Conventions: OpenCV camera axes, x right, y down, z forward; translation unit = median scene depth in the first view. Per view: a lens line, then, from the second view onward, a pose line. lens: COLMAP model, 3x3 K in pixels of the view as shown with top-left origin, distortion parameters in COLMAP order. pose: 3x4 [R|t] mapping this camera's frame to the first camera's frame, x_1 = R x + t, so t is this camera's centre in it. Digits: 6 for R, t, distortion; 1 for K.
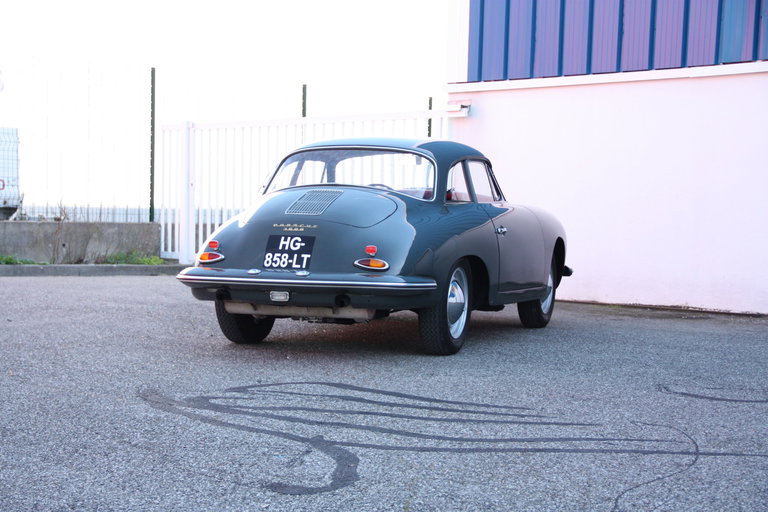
lens RADIAL K [[1389.8, 0, 383.4], [0, 1389.8, 256.8], [0, 0, 1]] dist [0.286523, 0.000000]
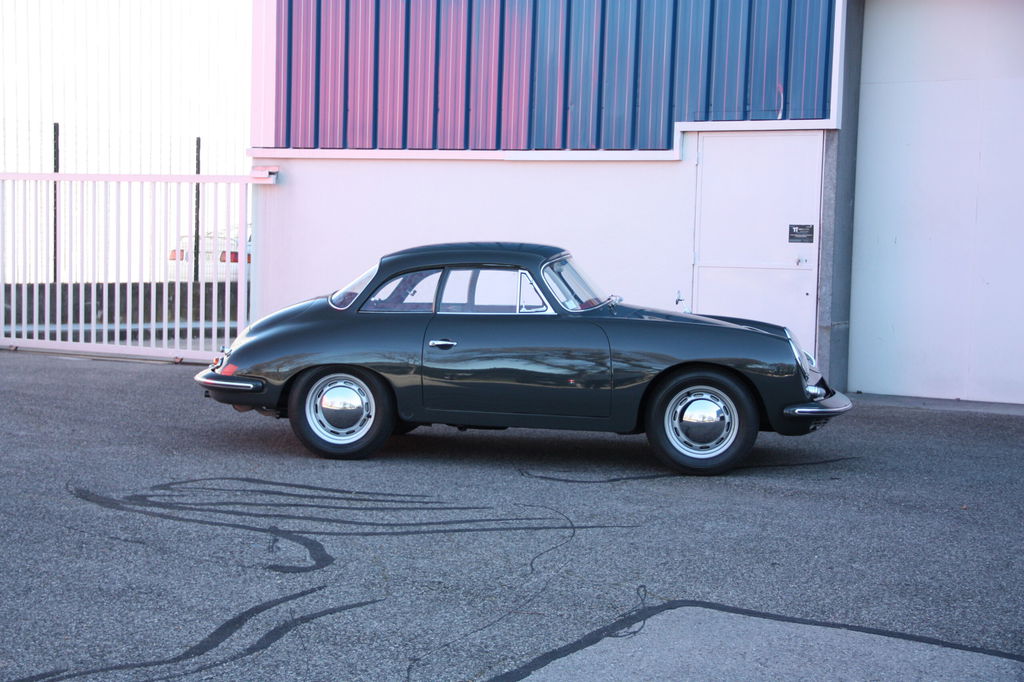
lens RADIAL K [[1778.3, 0, 512.2], [0, 1778.3, 340.4], [0, 0, 1]] dist [0.206476, 0.000000]
pose [[0.964751, -0.007686, 0.263051, -0.239171], [-0.001684, 0.999373, 0.035375, -0.083041], [-0.263158, -0.034571, 0.964133, -0.512009]]
